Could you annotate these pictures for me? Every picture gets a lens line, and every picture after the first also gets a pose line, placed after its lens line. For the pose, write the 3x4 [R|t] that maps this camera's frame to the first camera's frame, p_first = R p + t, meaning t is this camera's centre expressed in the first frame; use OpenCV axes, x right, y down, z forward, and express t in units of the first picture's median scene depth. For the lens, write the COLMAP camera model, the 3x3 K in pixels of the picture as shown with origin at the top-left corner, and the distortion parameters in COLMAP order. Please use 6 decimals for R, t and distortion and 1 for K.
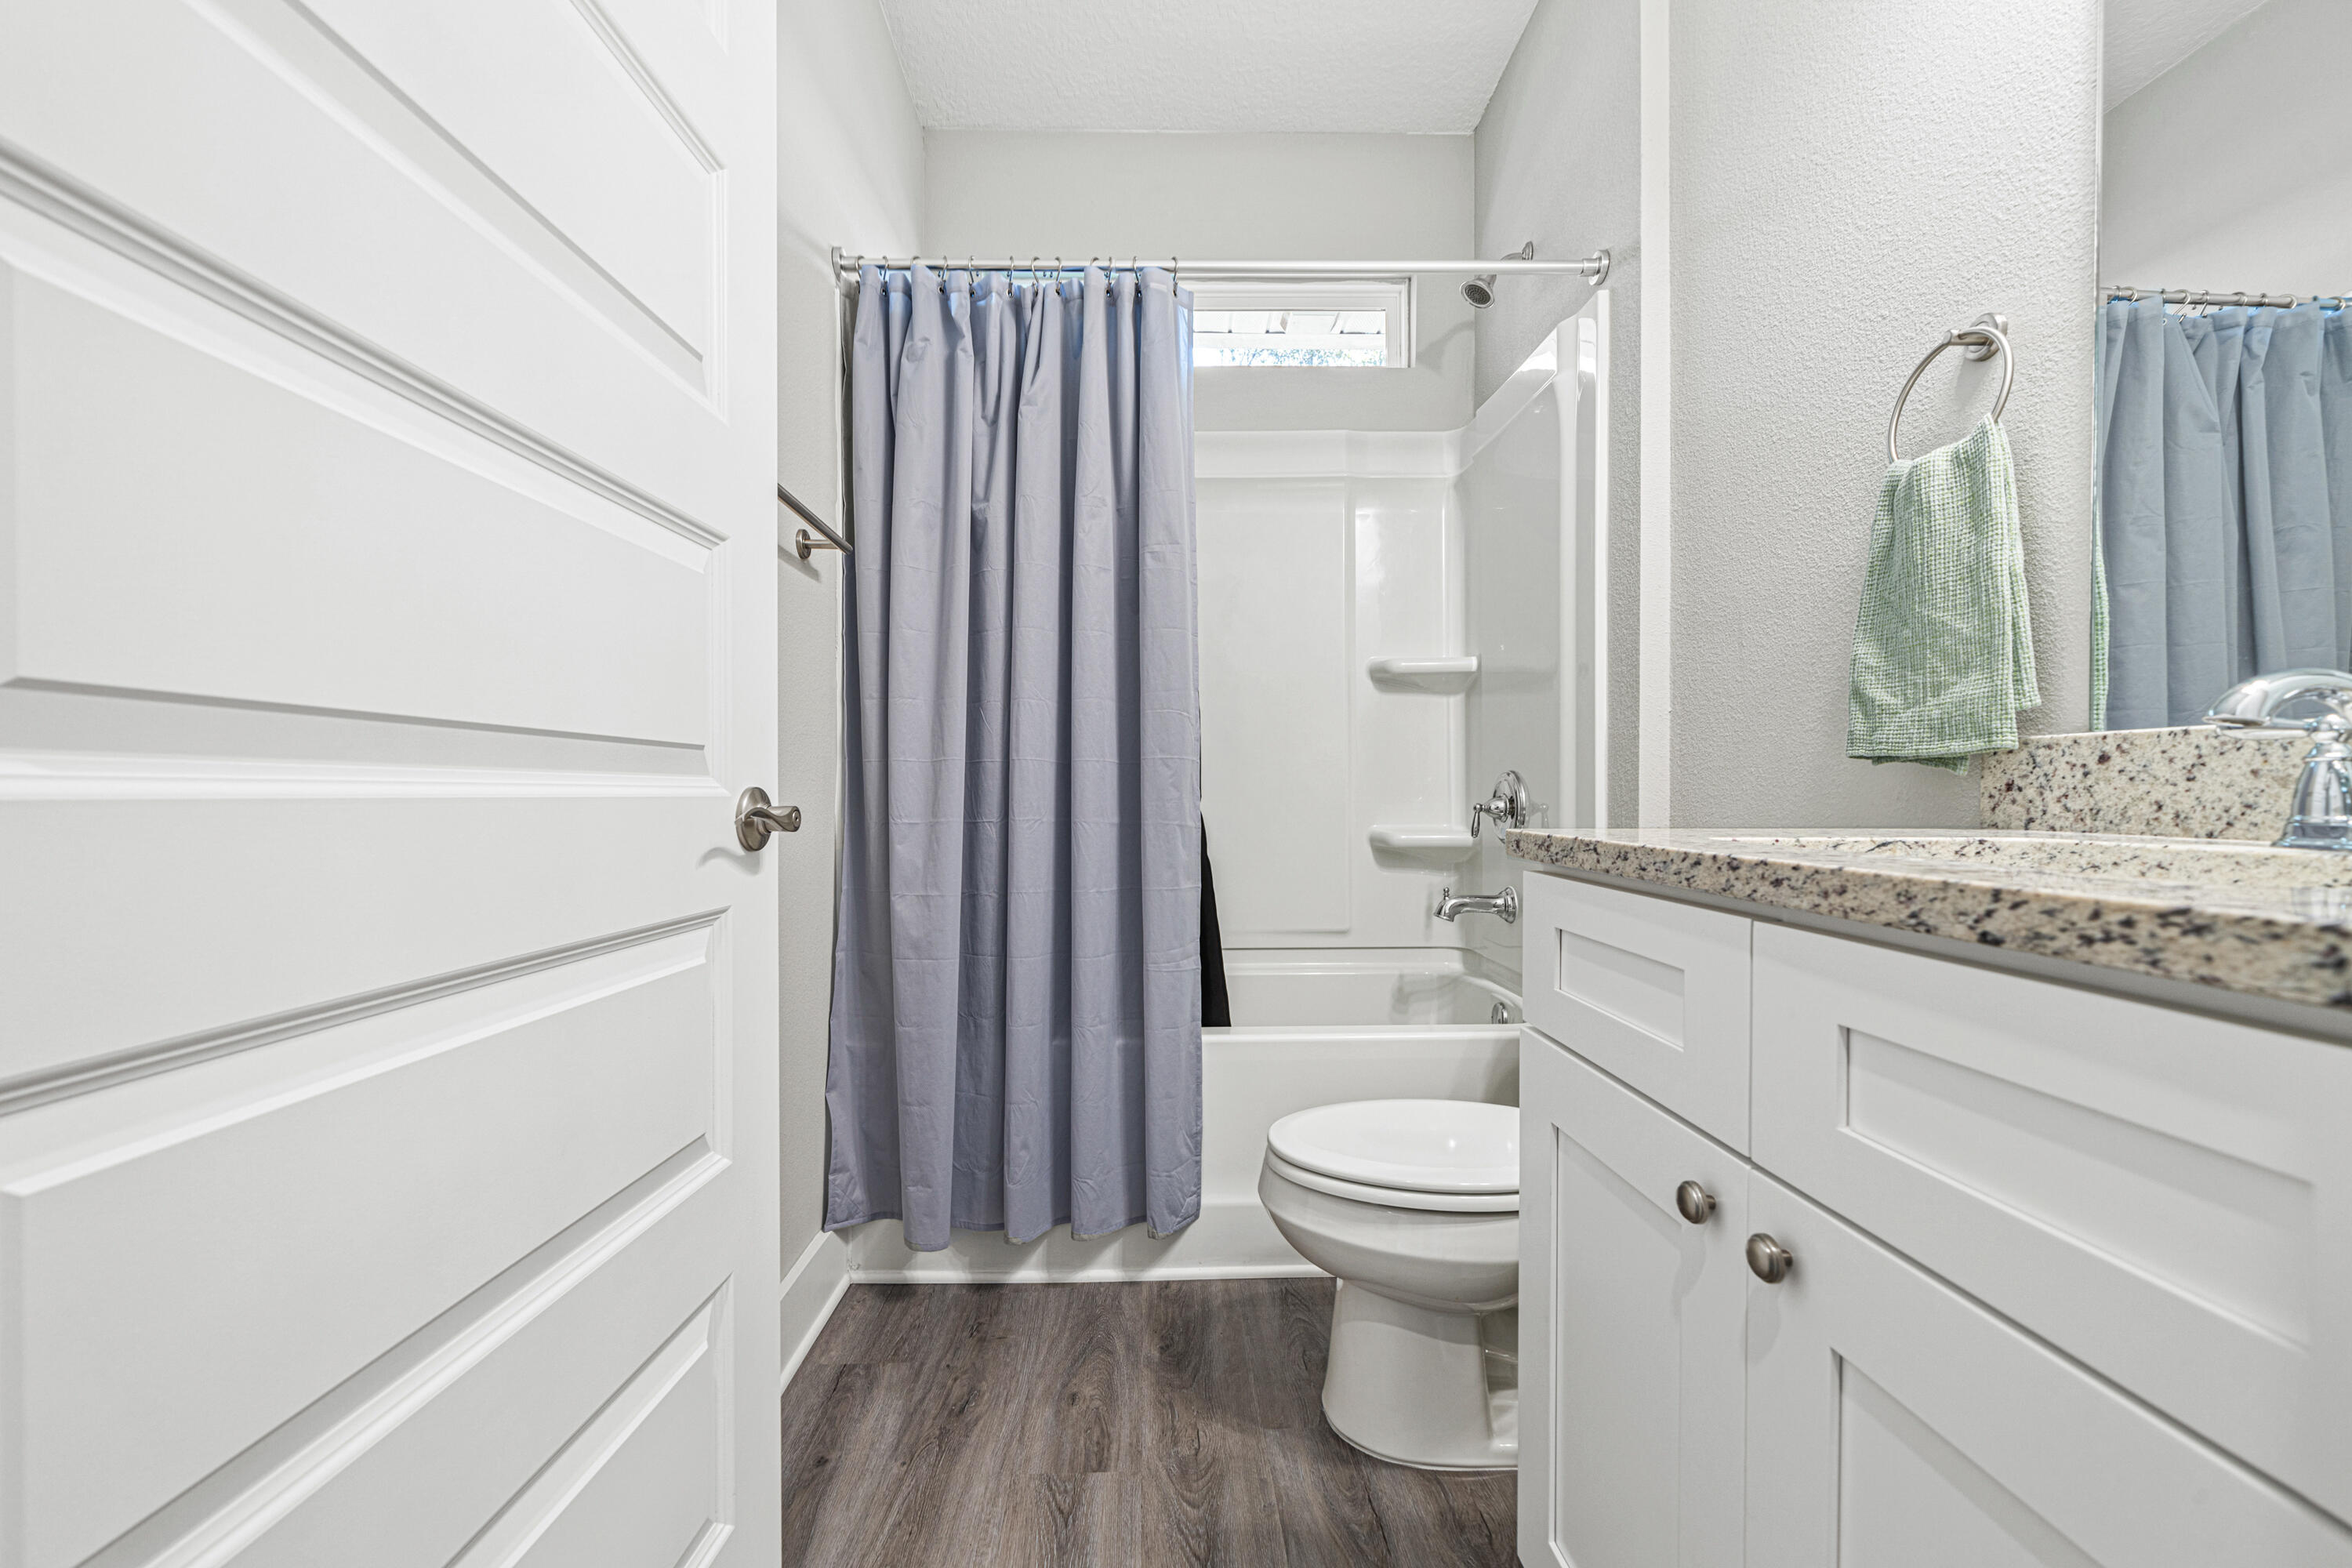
lens RADIAL K [[937.8, 0, 1179.1], [0, 937.8, 774.9], [0, 0, 1]] dist [-0.001671, -0.000408]
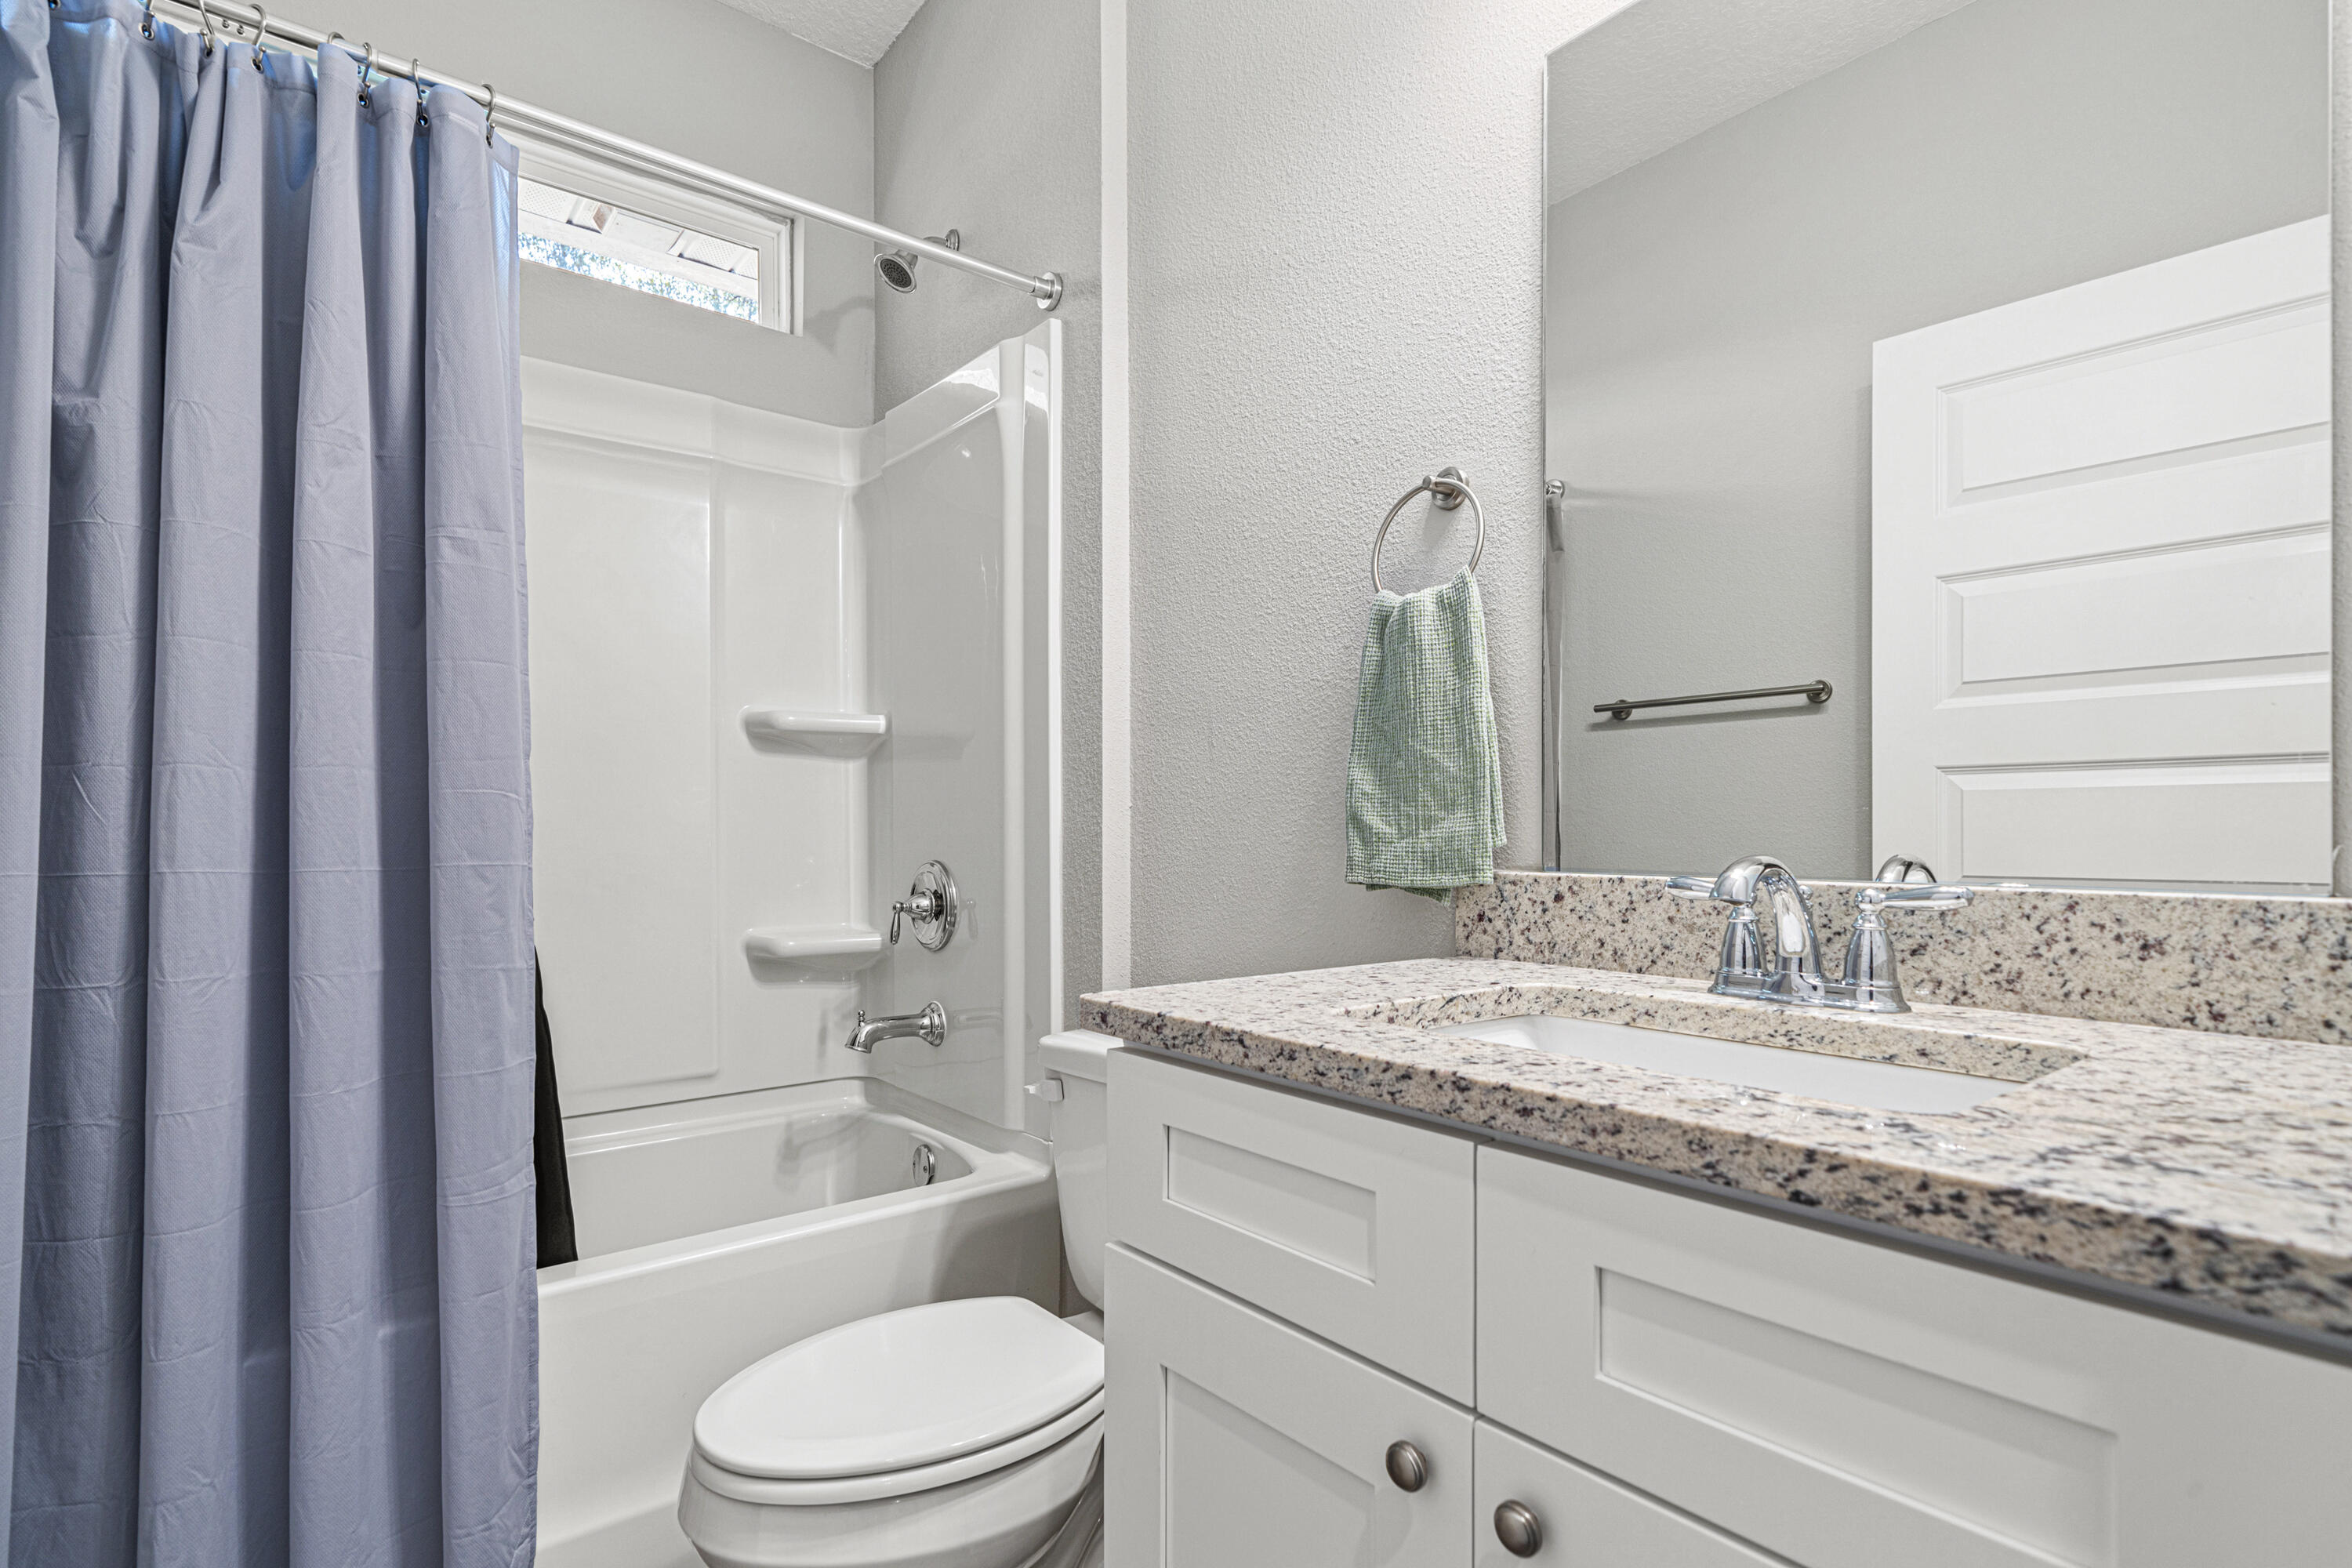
lens RADIAL K [[1123.0, 0, 1176.5], [0, 1123.0, 815.2], [0, 0, 1]] dist [0.001278, 0.000467]
pose [[0.799982, 0.013389, 0.599875, -0.090486], [-0.010820, 0.999910, -0.007888, -0.049351], [-0.599926, -0.000180, 0.800055, 0.097891]]
